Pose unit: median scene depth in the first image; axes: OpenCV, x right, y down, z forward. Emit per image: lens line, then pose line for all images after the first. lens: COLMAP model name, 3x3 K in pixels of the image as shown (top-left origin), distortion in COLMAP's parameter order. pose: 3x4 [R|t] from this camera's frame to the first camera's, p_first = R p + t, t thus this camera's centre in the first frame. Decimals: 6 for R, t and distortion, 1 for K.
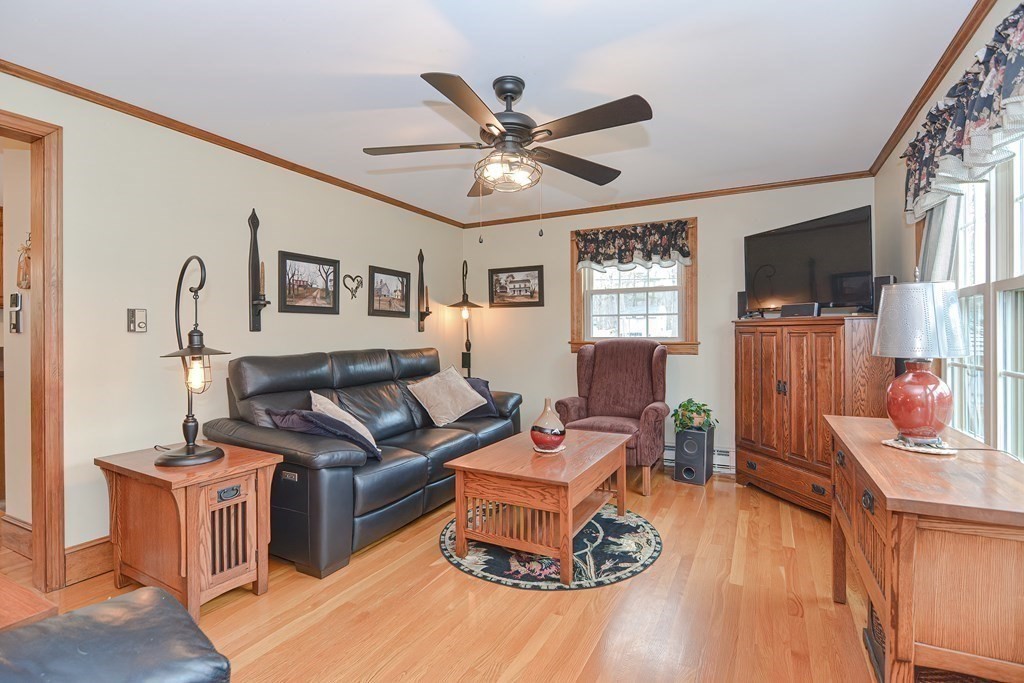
lens RADIAL K [[502.9, 0, 516.2], [0, 502.9, 326.8], [0, 0, 1]] dist [-0.001154, -0.001289]
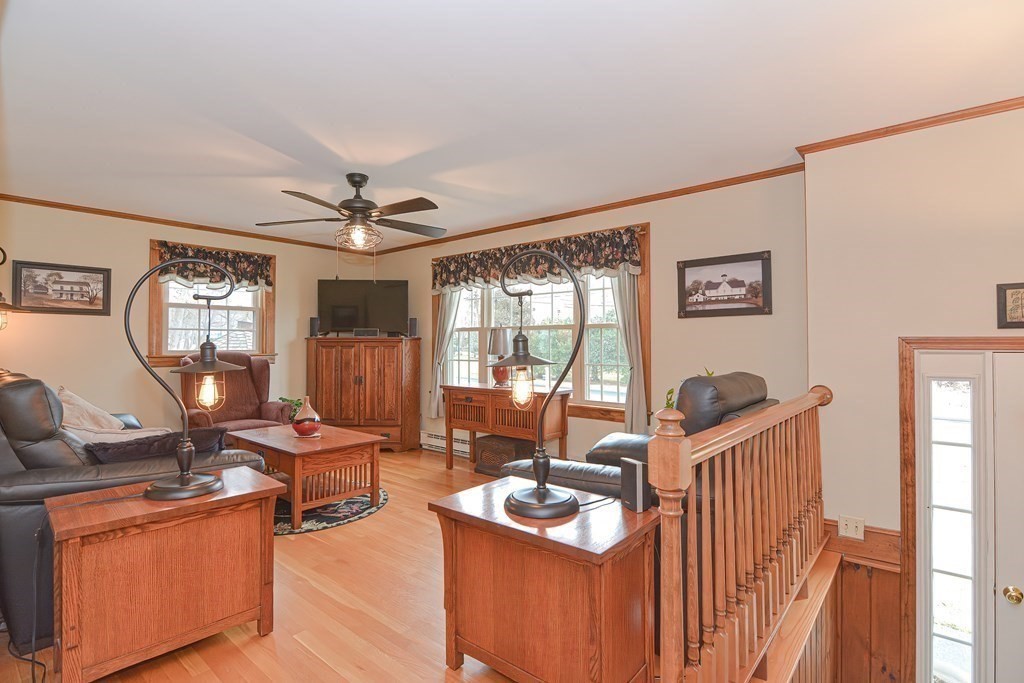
lens RADIAL K [[502.9, 0, 516.2], [0, 502.9, 326.8], [0, 0, 1]] dist [-0.001154, -0.001289]
pose [[0.197037, 0.040670, 0.979552, -0.733738], [-0.011847, 0.999165, -0.039102, 0.005147], [-0.980324, -0.003900, 0.197355, 0.142827]]
